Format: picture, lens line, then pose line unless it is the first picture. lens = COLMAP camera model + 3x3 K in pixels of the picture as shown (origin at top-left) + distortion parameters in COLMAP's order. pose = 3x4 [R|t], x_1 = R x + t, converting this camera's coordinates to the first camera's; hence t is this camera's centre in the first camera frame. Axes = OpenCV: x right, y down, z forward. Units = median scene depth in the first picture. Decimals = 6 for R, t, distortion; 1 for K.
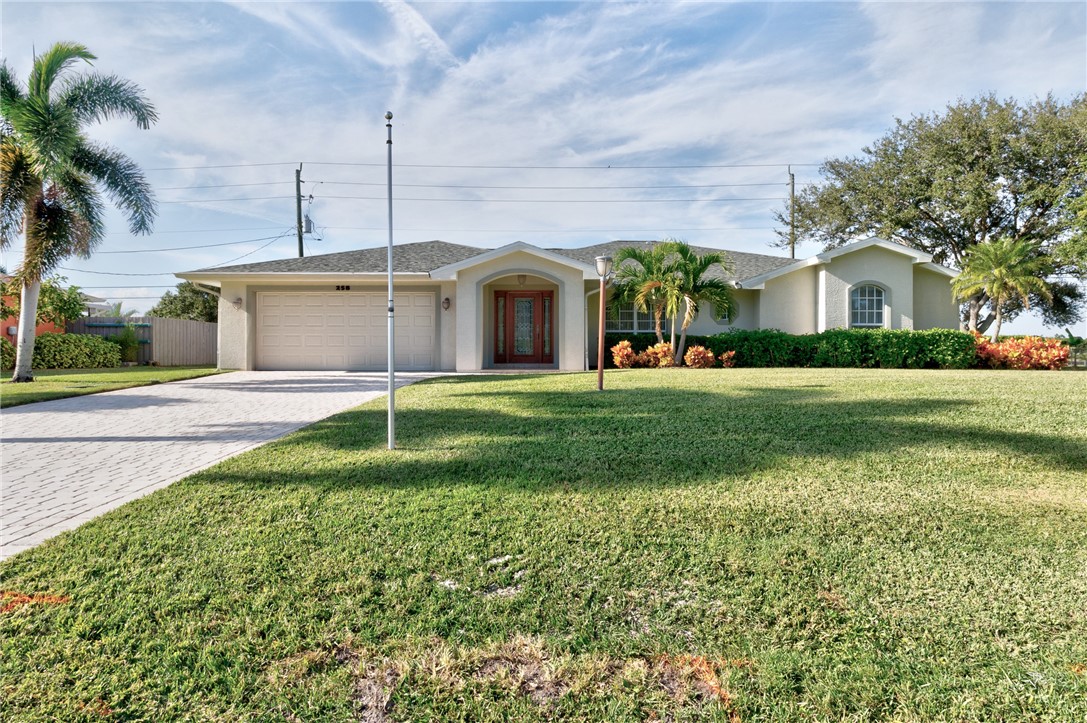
lens RADIAL K [[718.1, 0, 545.4], [0, 718.1, 365.5], [0, 0, 1]] dist [-0.038637, -0.004550]
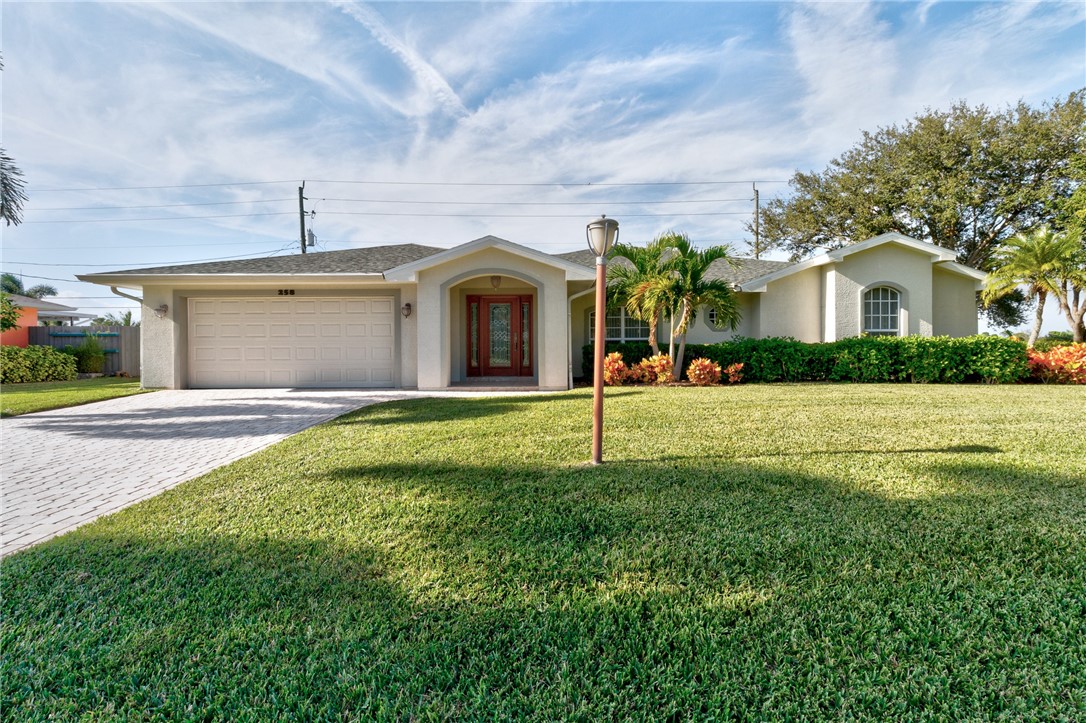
lens RADIAL K [[497.4, 0, 497.7], [0, 497.4, 405.0], [0, 0, 1]] dist [-0.010825, 0.000868]
pose [[0.996333, 0.009088, -0.085076, 0.011123], [-0.000512, 0.994959, 0.100283, -0.015877], [0.085558, -0.099872, 0.991315, 0.198437]]
